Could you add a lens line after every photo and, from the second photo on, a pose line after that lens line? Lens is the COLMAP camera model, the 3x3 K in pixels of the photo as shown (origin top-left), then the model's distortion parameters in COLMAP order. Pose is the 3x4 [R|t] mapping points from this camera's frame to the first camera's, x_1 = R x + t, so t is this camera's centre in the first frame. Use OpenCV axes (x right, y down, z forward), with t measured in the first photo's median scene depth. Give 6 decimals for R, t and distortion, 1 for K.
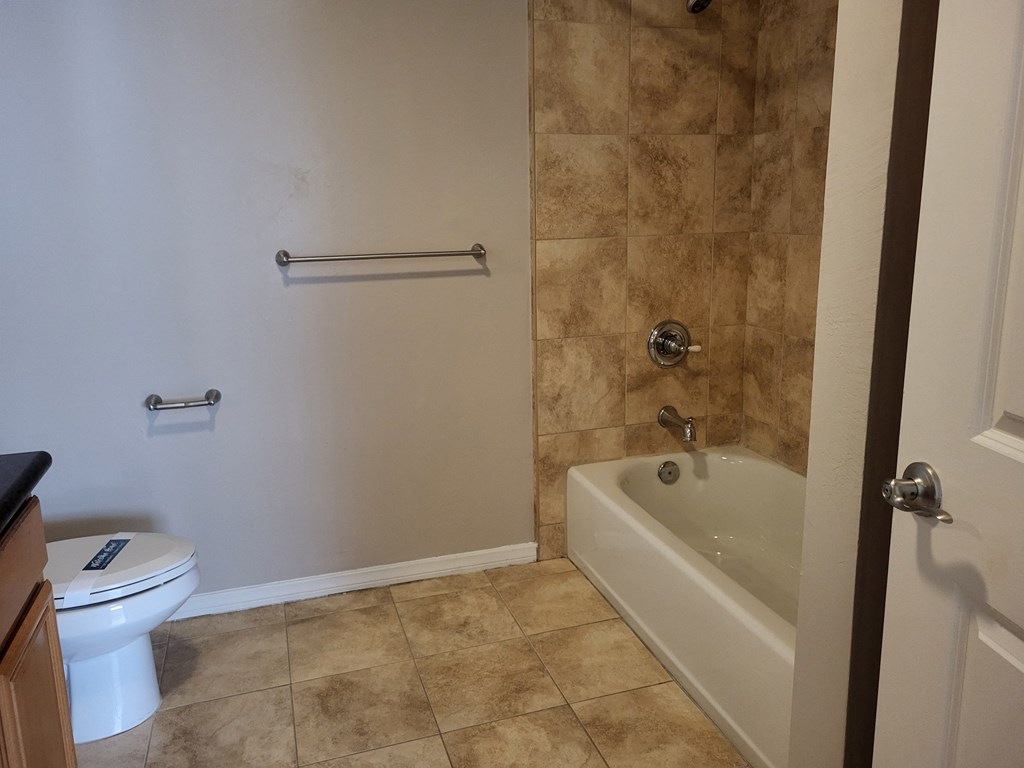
lens RADIAL K [[794.1, 0, 510.6], [0, 794.1, 374.4], [0, 0, 1]] dist [0.030887, -0.026496]
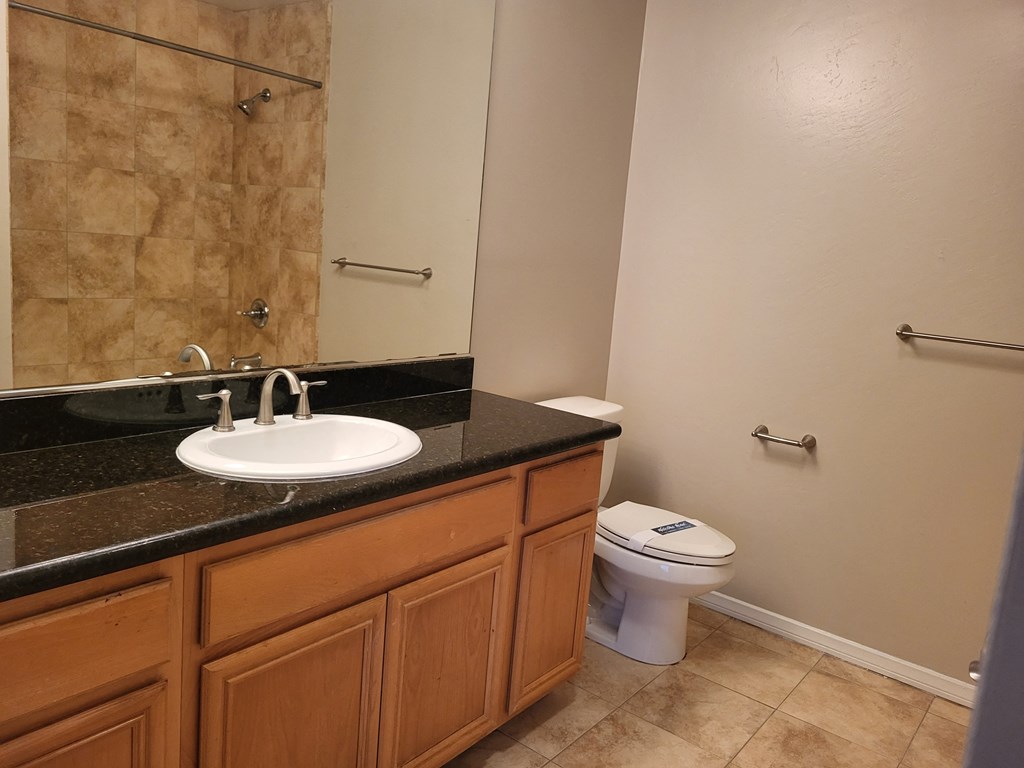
lens RADIAL K [[794.1, 0, 504.5], [0, 794.1, 361.7], [0, 0, 1]] dist [0.030887, -0.026496]
pose [[0.523106, 0.178190, -0.833432, 0.355503], [-0.269516, 0.962301, 0.036580, -0.009093], [0.808530, 0.205488, 0.551410, 0.000467]]
